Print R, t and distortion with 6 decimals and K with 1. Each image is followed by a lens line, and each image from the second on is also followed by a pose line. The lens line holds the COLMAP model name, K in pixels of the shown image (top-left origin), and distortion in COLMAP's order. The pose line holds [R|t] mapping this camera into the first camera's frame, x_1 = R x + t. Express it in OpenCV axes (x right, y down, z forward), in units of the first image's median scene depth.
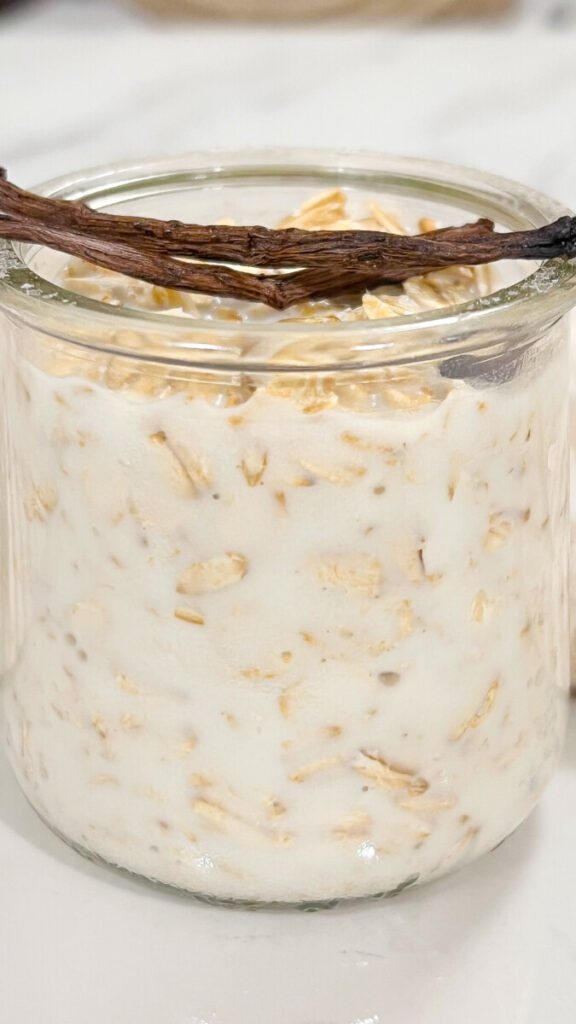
lens RADIAL K [[1648.2, 0, 266.4], [0, 1648.2, 573.8], [0, 0, 1]] dist [0.475206, -2.373638]
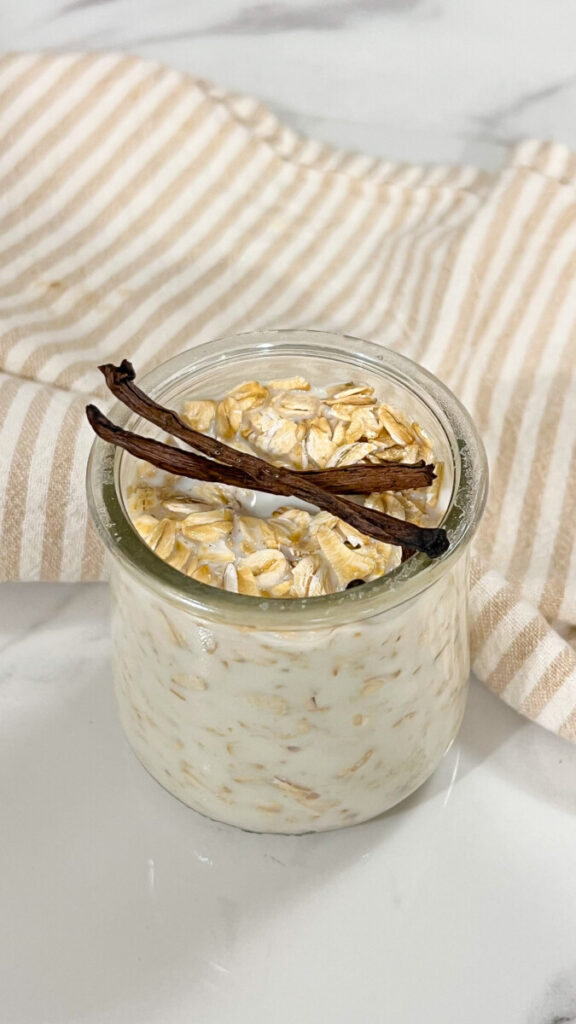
lens RADIAL K [[1422.6, 0, 288.0], [0, 1422.6, 512.0], [0, 0, 1]] dist [0.435774, -1.779686]
pose [[0.948553, 0.233934, -0.213360, 0.316309], [-0.145168, 0.920197, 0.363545, -0.668858], [0.281379, -0.313868, 0.906815, -0.228889]]
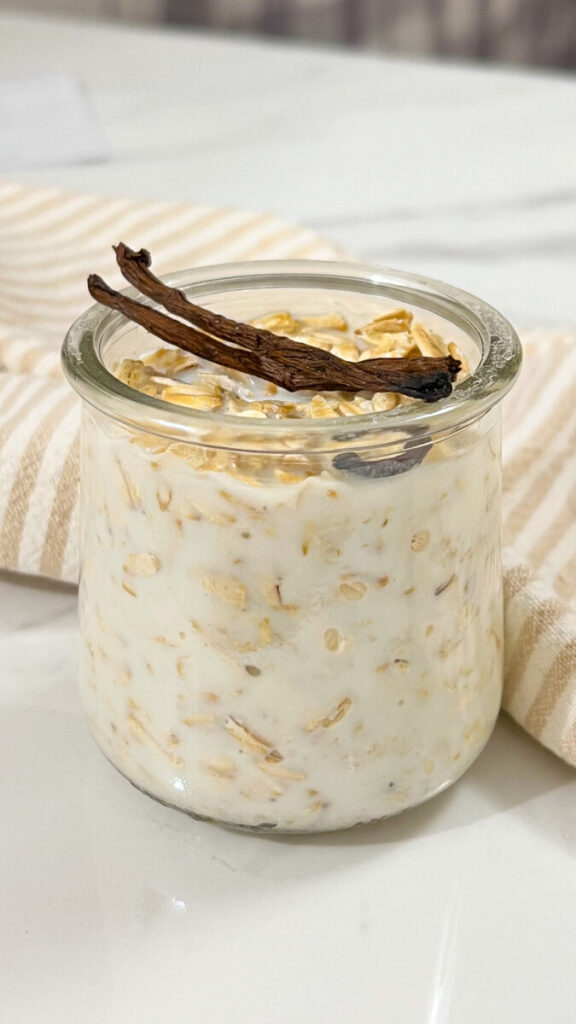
lens RADIAL K [[1422.6, 0, 288.0], [0, 1422.6, 512.0], [0, 0, 1]] dist [0.435774, -1.779686]
pose [[0.870329, 0.241198, -0.429360, 0.566464], [-0.239760, 0.969075, 0.058387, -0.137903], [0.430165, 0.052127, 0.901244, -0.055652]]
